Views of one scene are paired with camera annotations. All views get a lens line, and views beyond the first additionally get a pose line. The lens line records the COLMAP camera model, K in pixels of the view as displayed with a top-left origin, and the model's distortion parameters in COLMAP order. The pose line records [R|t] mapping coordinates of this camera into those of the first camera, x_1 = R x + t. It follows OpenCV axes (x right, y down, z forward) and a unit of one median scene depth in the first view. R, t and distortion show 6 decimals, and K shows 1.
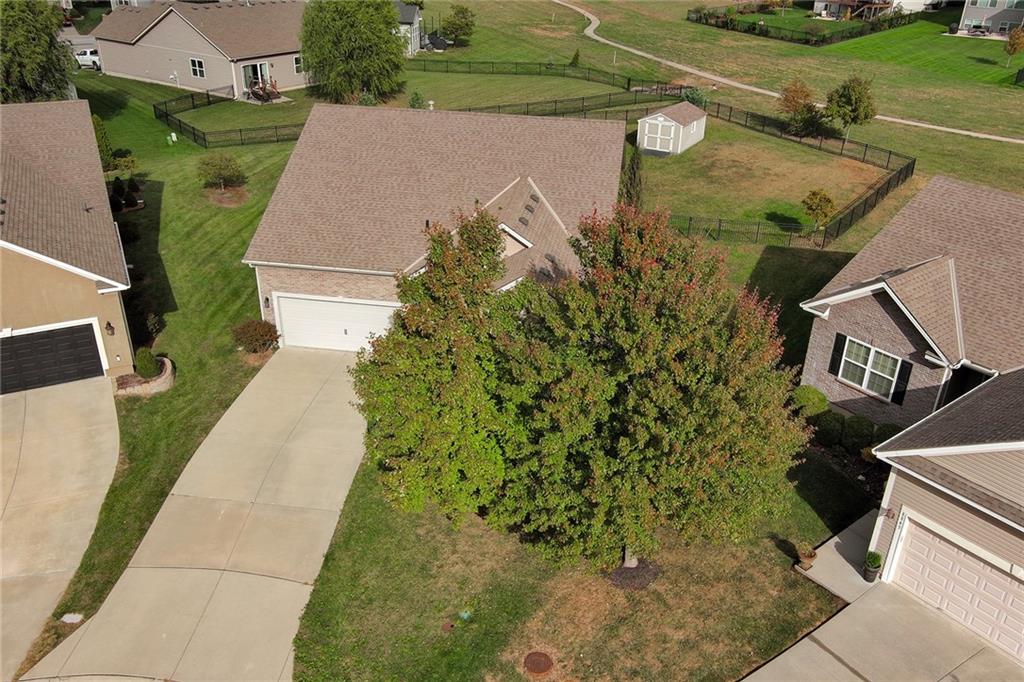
lens RADIAL K [[821.6, 0, 516.7], [0, 821.6, 340.1], [0, 0, 1]] dist [0.008277, -0.000127]
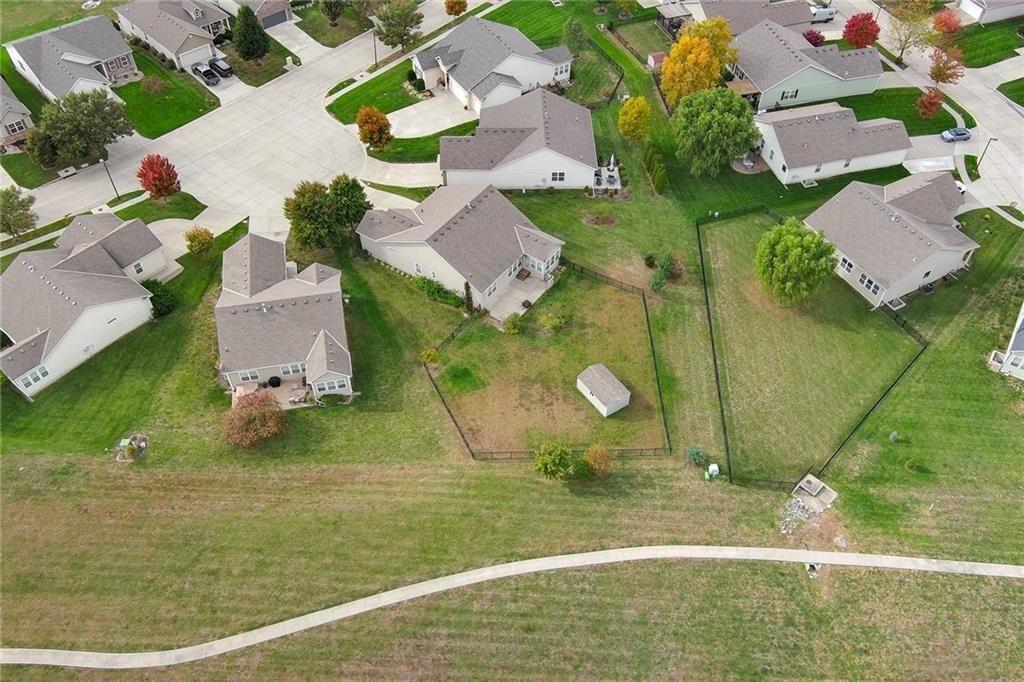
lens RADIAL K [[832.4, 0, 532.2], [0, 832.4, 355.1], [0, 0, 1]] dist [0.034065, -0.050737]
pose [[-0.420873, 0.661663, -0.620538, 2.349297], [-0.443555, 0.446610, 0.777045, -2.893661], [0.791280, 0.602280, 0.105517, 1.418464]]
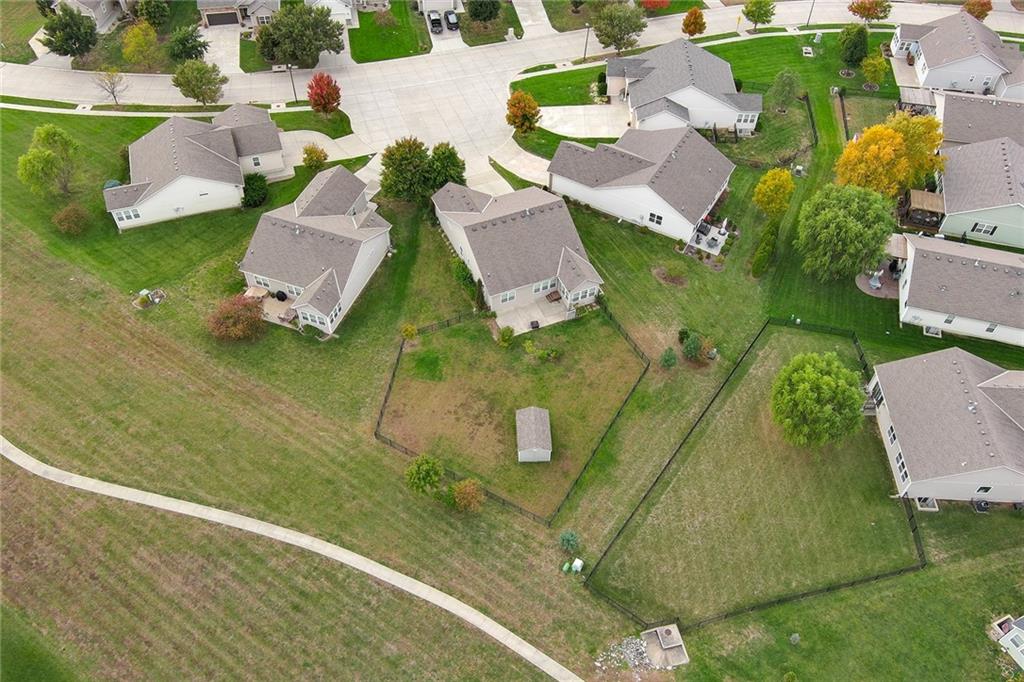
lens RADIAL K [[817.3, 0, 519.0], [0, 817.3, 341.9], [0, 0, 1]] dist [0.025492, -0.029182]
pose [[-0.838810, 0.386443, -0.383484, 1.415976], [-0.283880, 0.290585, 0.913768, -3.271520], [0.464554, 0.875341, -0.134042, 2.113728]]
